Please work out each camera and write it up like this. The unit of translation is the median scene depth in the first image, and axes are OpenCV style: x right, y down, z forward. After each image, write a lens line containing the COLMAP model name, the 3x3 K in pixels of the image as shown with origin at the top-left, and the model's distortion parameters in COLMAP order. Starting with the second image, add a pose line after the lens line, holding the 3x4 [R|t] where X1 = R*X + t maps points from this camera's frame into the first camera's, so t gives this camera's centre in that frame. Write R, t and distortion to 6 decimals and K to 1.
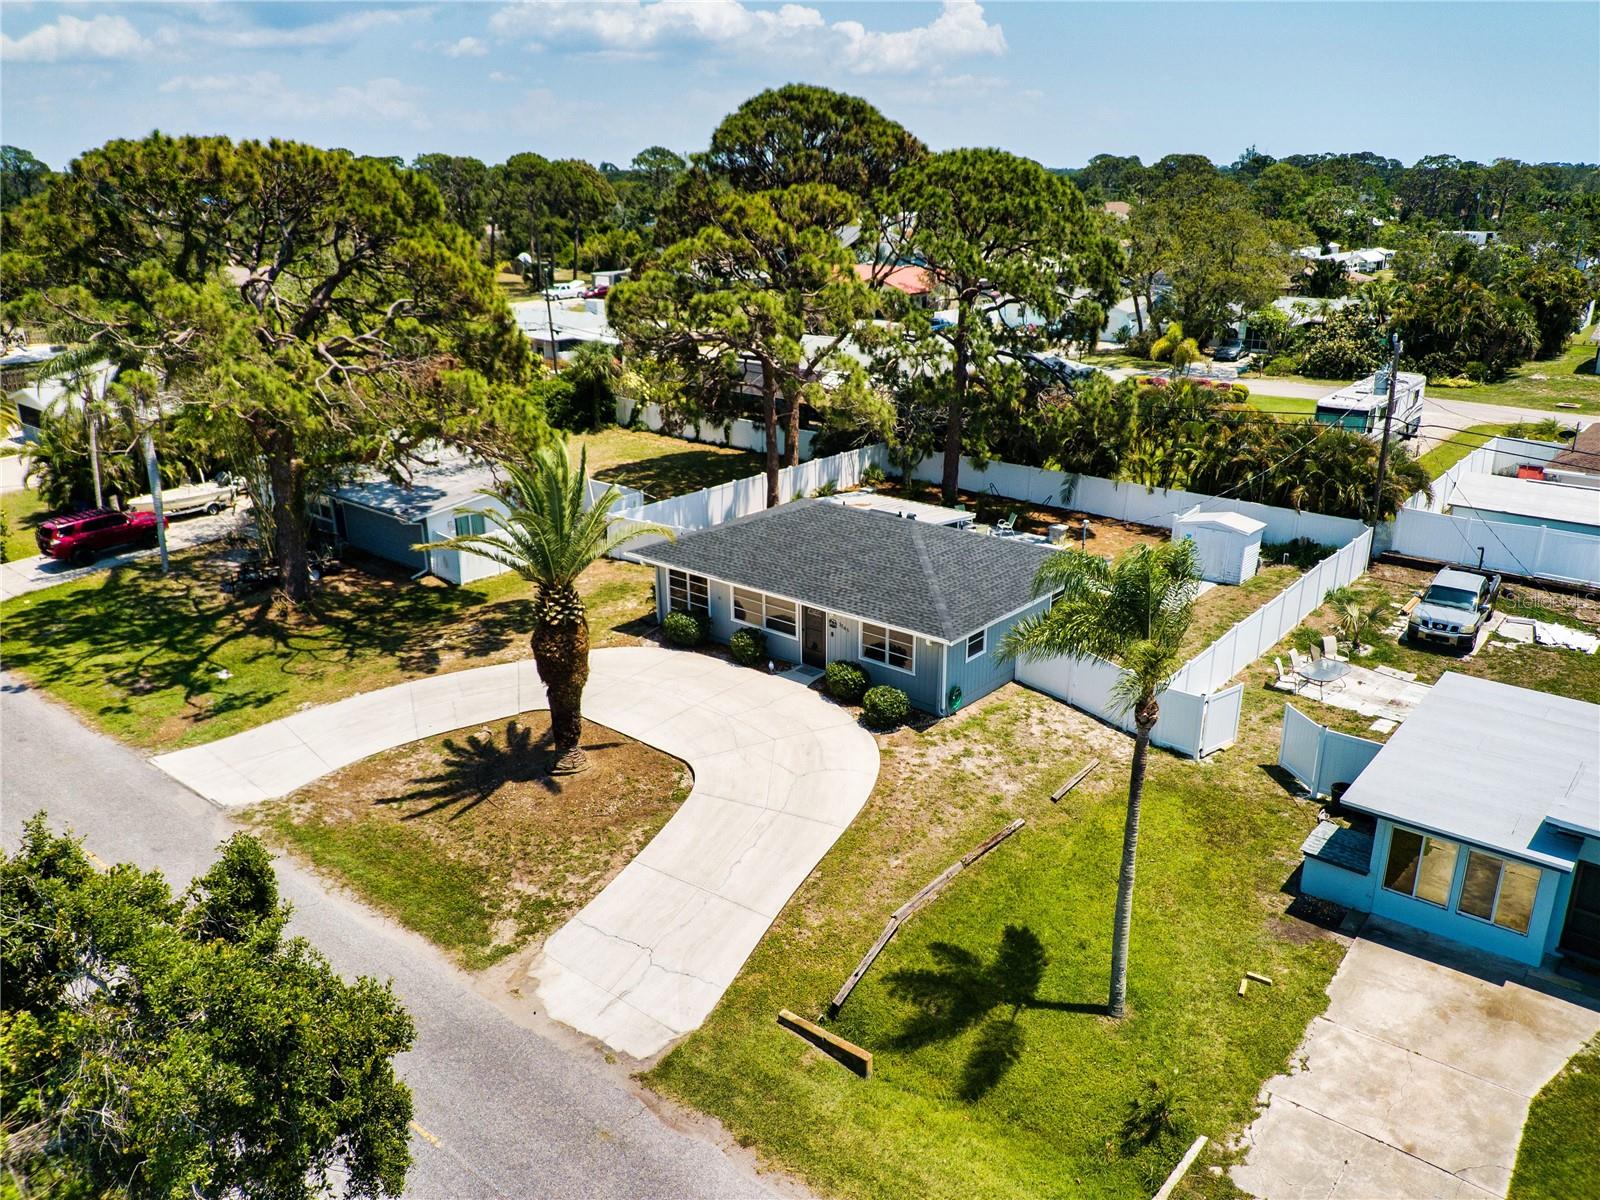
lens RADIAL K [[1177.1, 0, 800.0], [0, 1177.1, 600.0], [0, 0, 1]] dist [0.034955, -0.042601]
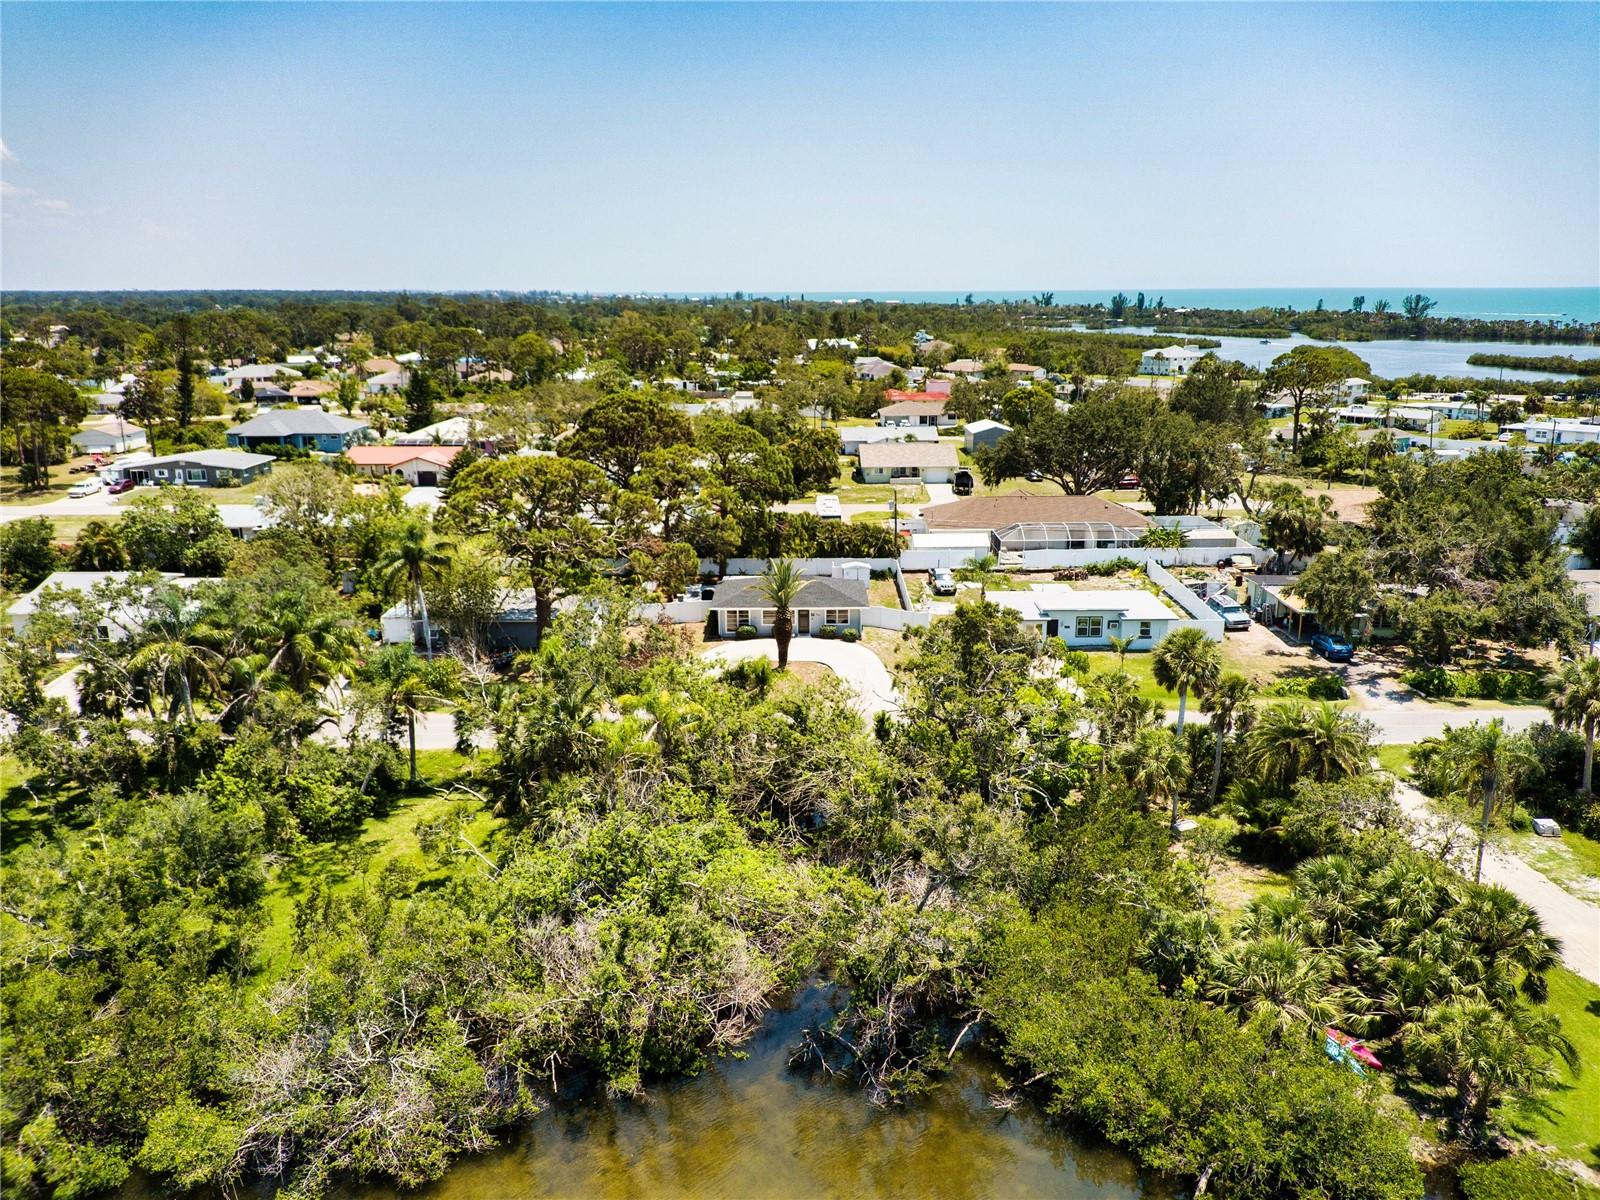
lens RADIAL K [[1177.1, 0, 800.0], [0, 1177.1, 600.0], [0, 0, 1]] dist [0.034955, -0.042601]
pose [[0.770425, -0.158370, 0.617547, -1.507449], [0.217251, 0.975895, -0.020765, 0.035057], [-0.599373, 0.150160, 0.786260, -1.021534]]
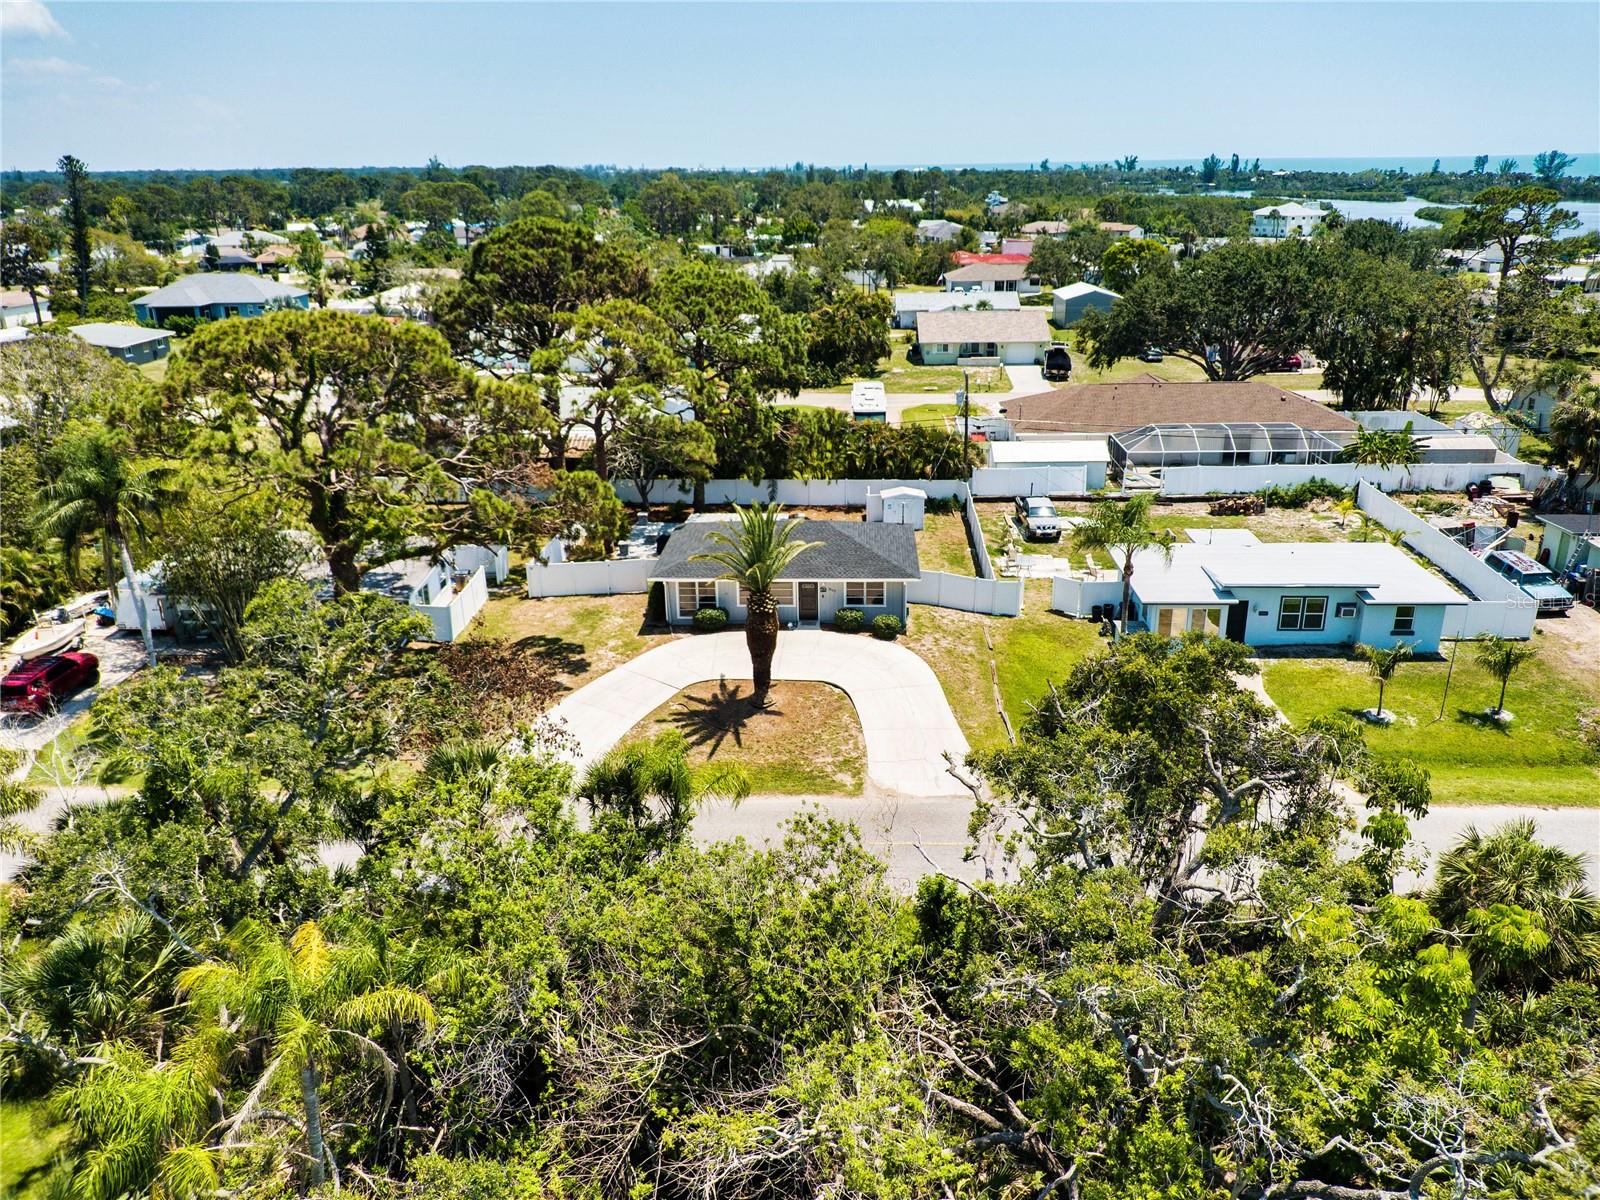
lens RADIAL K [[1177.1, 0, 800.0], [0, 1177.1, 600.0], [0, 0, 1]] dist [0.034955, -0.042601]
pose [[0.802265, -0.209999, 0.558813, -0.803293], [0.212126, 0.975276, 0.061963, -0.064183], [-0.558009, 0.068828, 0.826976, -0.274066]]
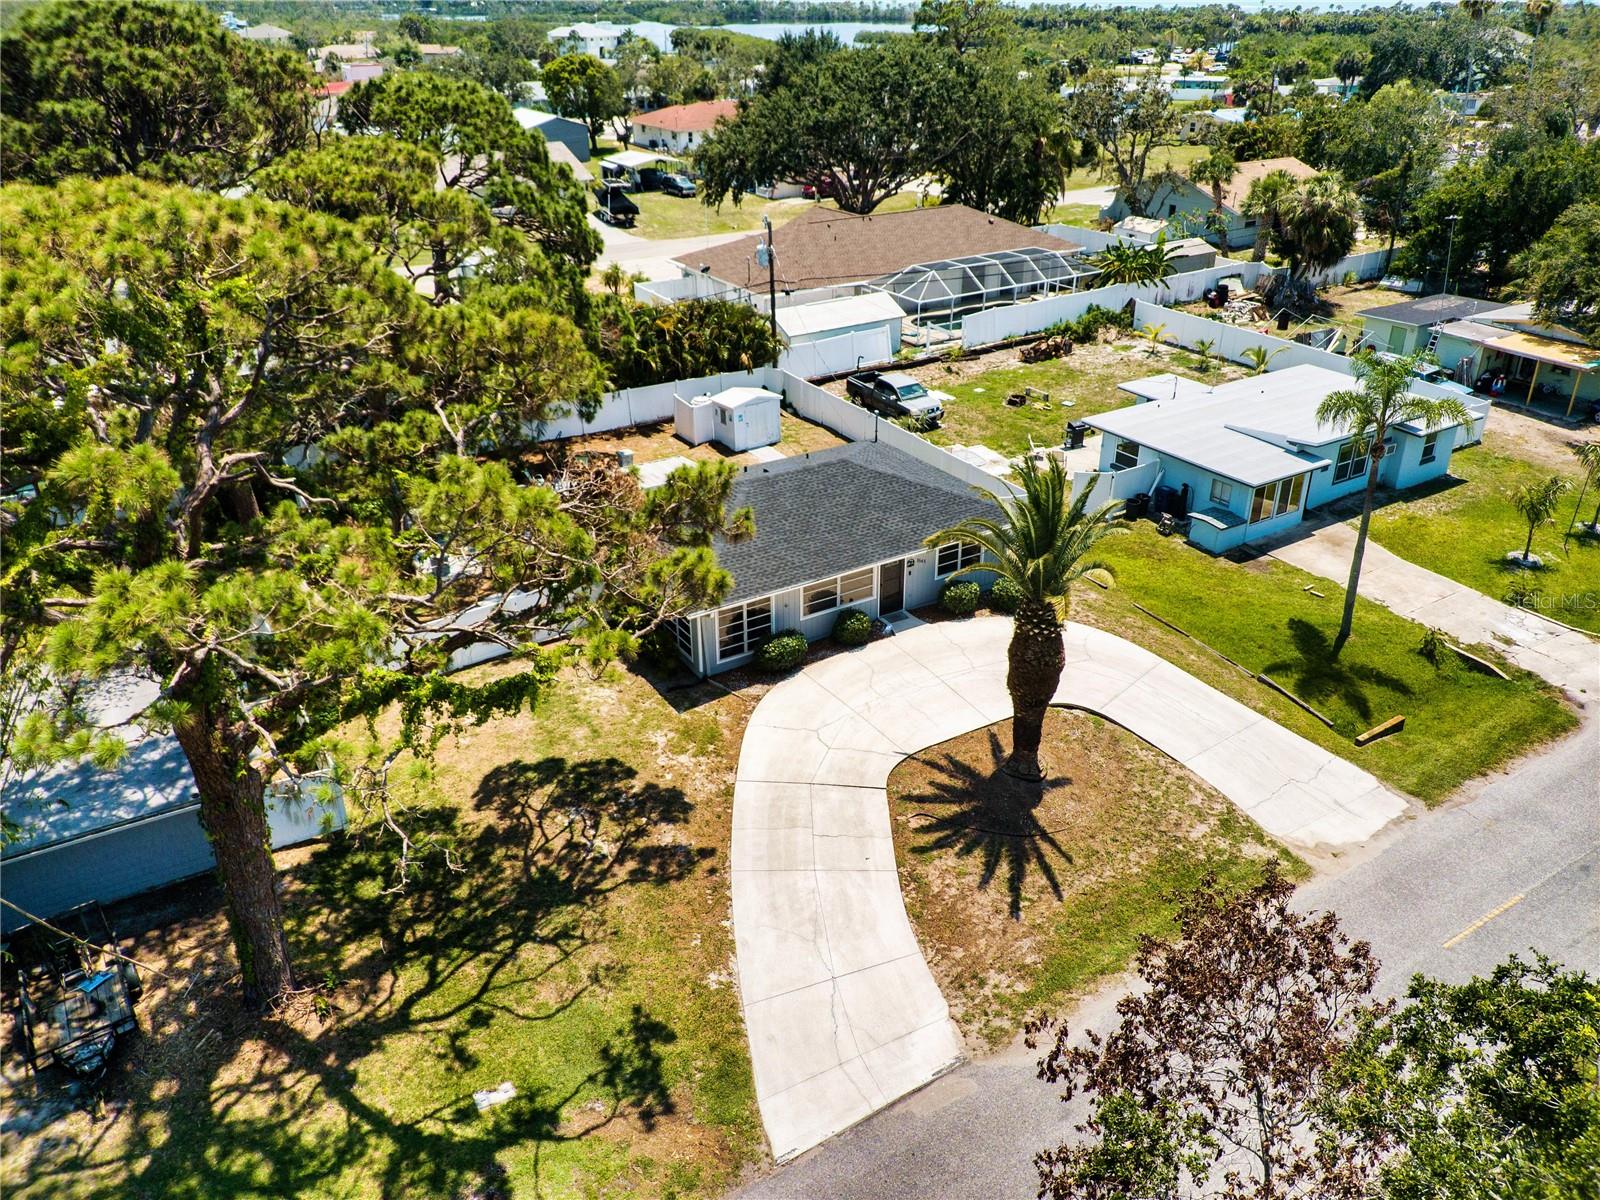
lens RADIAL K [[1177.1, 0, 800.0], [0, 1177.1, 600.0], [0, 0, 1]] dist [0.034955, -0.042601]
pose [[0.327374, -0.434152, 0.839249, -0.828271], [0.328737, 0.885038, 0.329606, -0.303974], [-0.885866, 0.167988, 0.432460, 0.564460]]
